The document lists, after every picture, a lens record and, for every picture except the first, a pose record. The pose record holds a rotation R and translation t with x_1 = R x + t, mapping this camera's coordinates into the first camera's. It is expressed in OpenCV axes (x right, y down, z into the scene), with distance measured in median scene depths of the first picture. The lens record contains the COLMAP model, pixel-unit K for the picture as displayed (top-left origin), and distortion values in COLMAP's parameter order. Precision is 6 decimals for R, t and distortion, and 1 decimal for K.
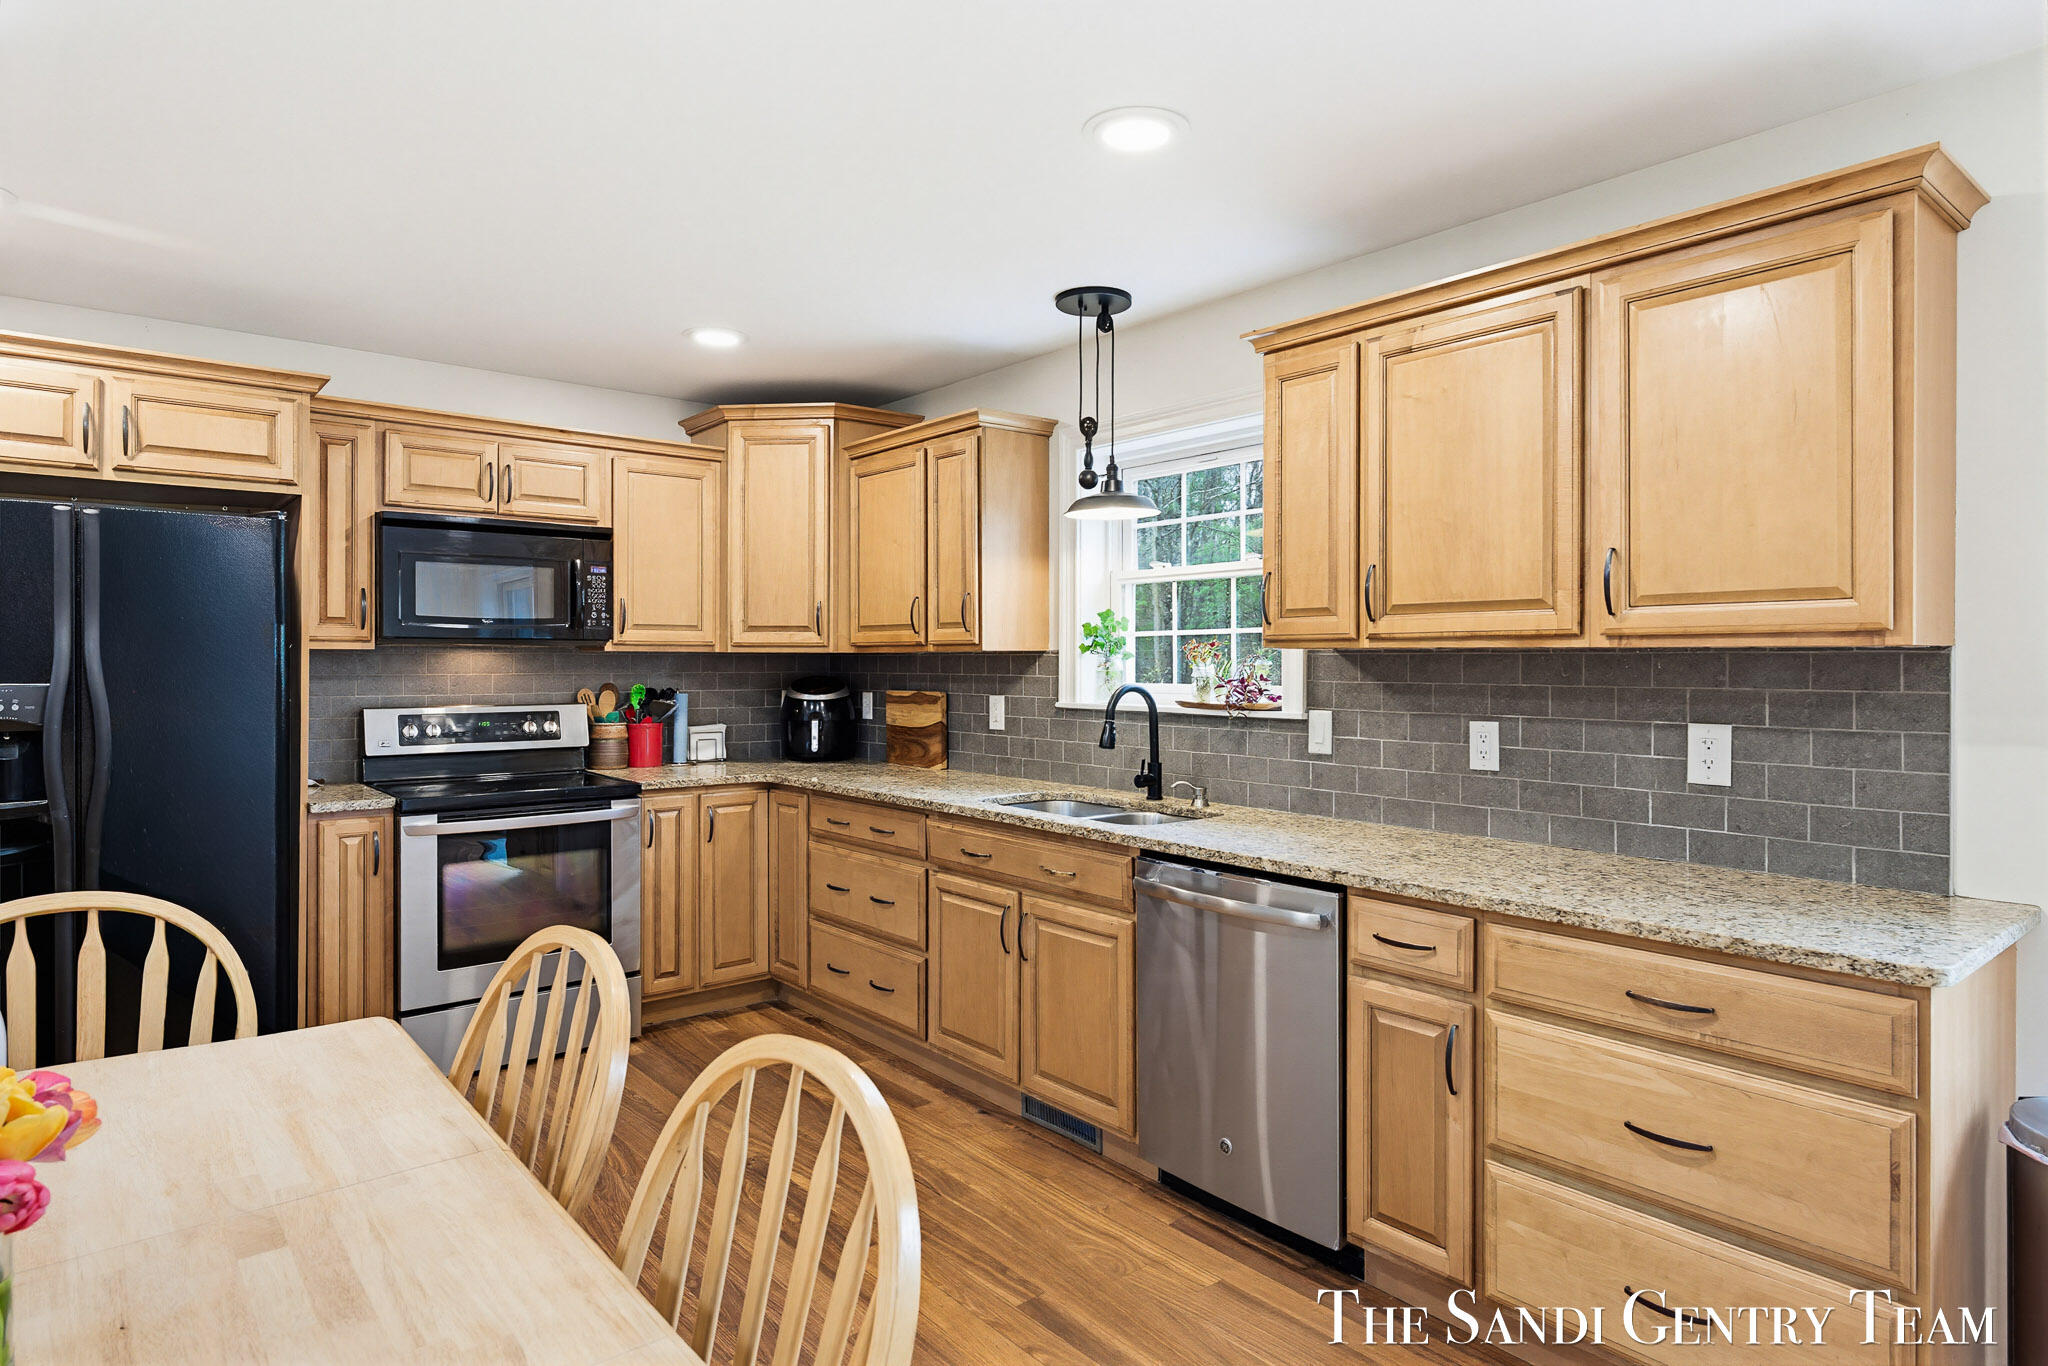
lens RADIAL K [[1145.6, 0, 1030.4], [0, 1145.6, 664.4], [0, 0, 1]] dist [0.001395, 0.000115]
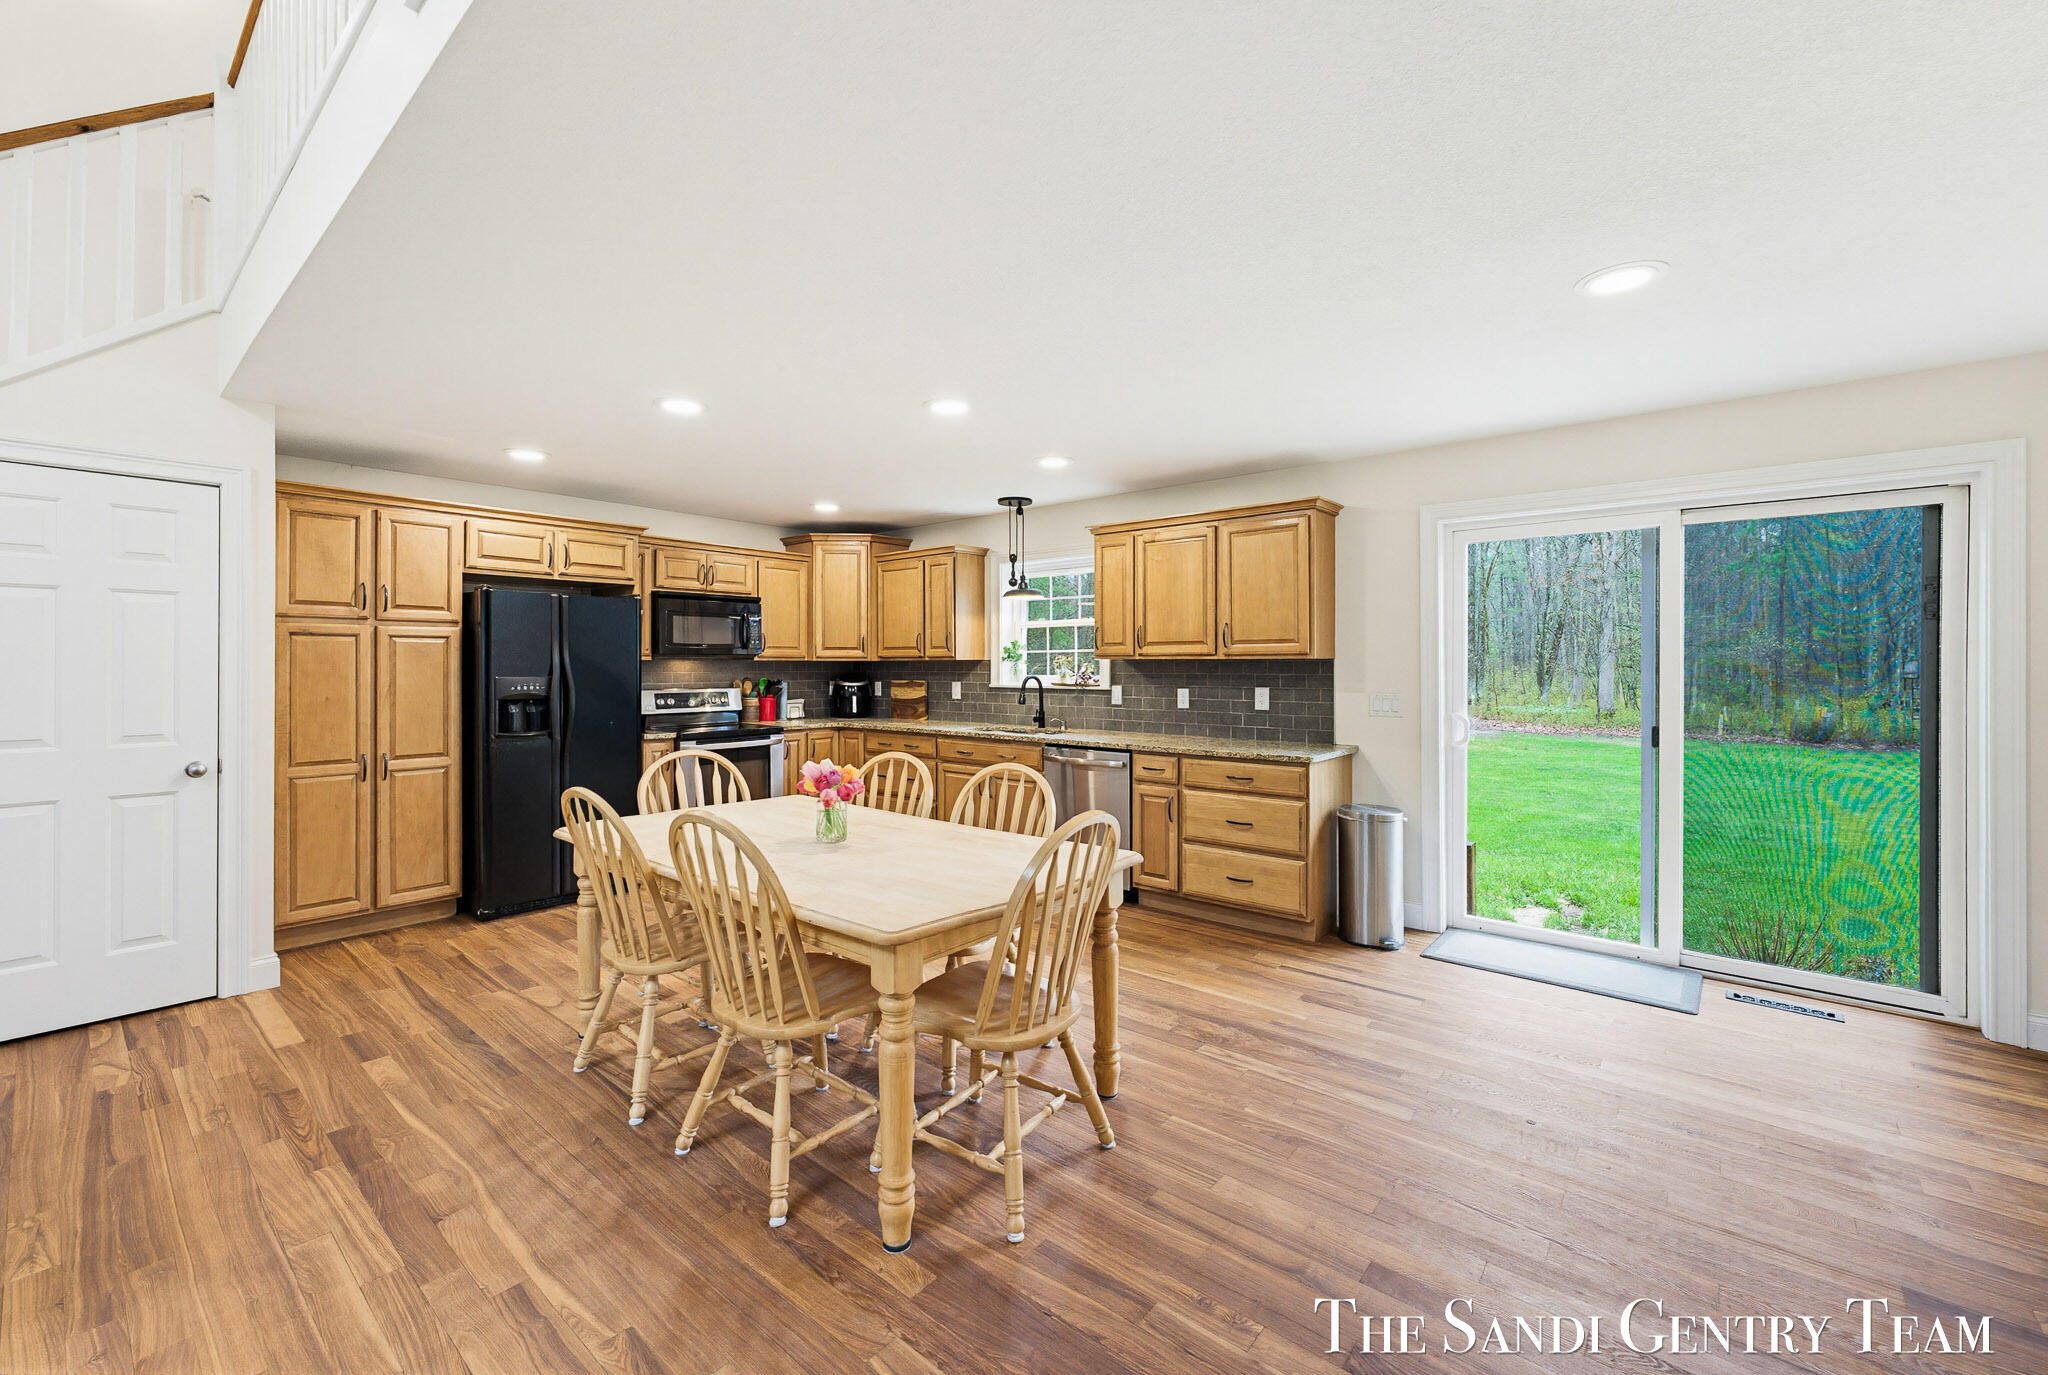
lens RADIAL K [[831.2, 0, 1020.5], [0, 831.2, 665.4], [0, 0, 1]] dist [0.000182, 0.000002]
pose [[0.985532, -0.003144, 0.169462, -0.199902], [0.003559, 0.999991, -0.002146, 0.001812], [-0.169454, 0.002718, 0.985534, -0.558594]]
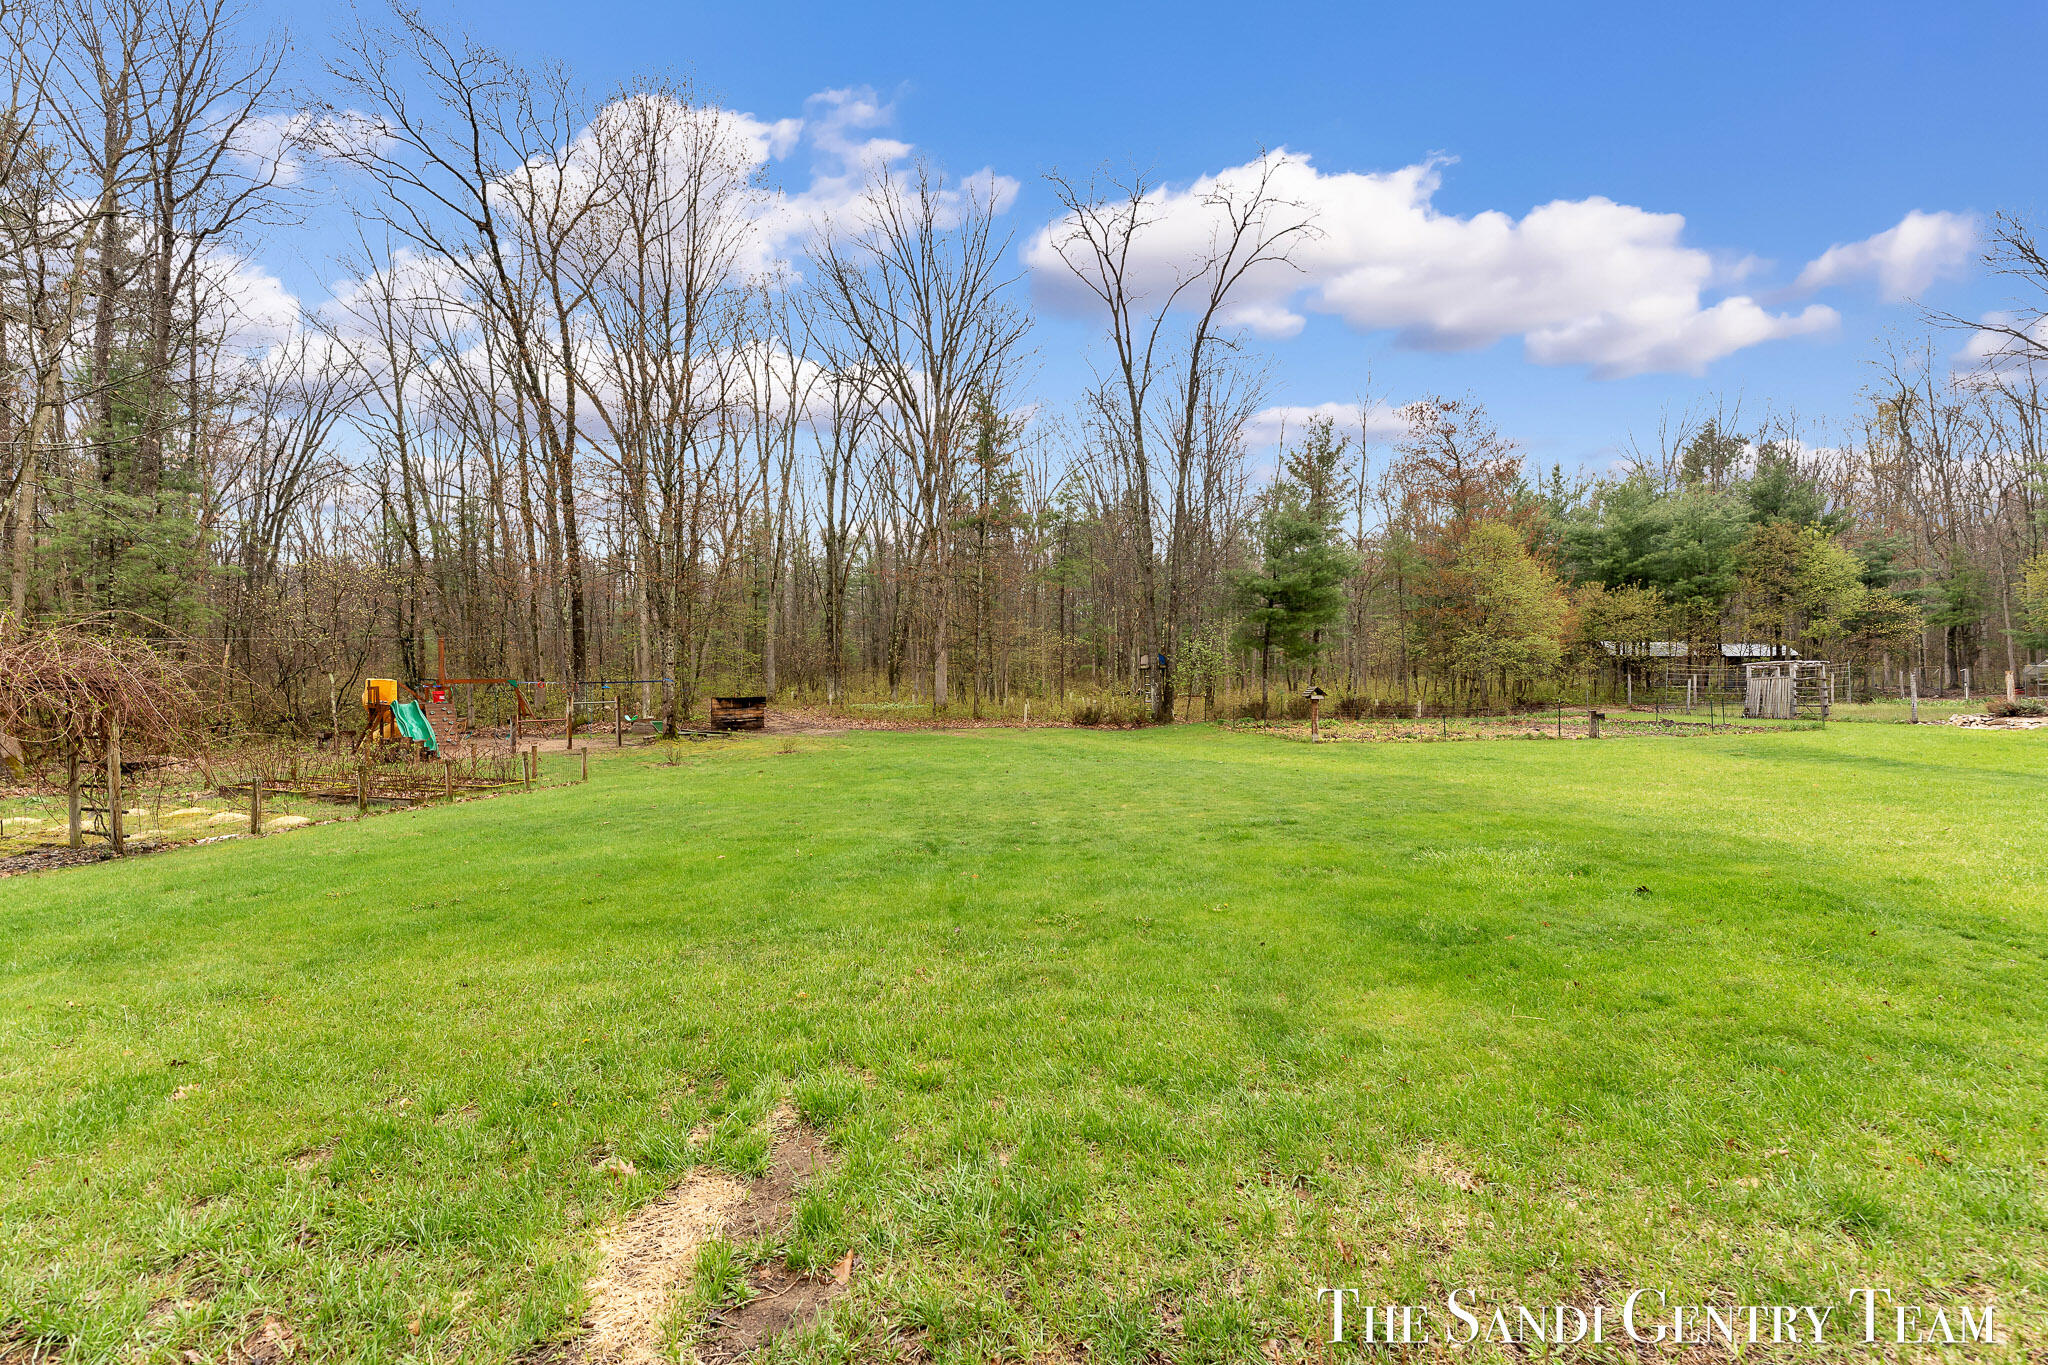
lens RADIAL K [[820.9, 0, 1025.0], [0, 820.9, 667.9], [0, 0, 1]] dist [0.000178, -0.000067]
pose [[0.639338, -0.001683, 0.768924, 1.170488], [0.010736, 0.999920, -0.006738, 0.165137], [-0.768851, 0.012563, 0.639305, 0.685907]]
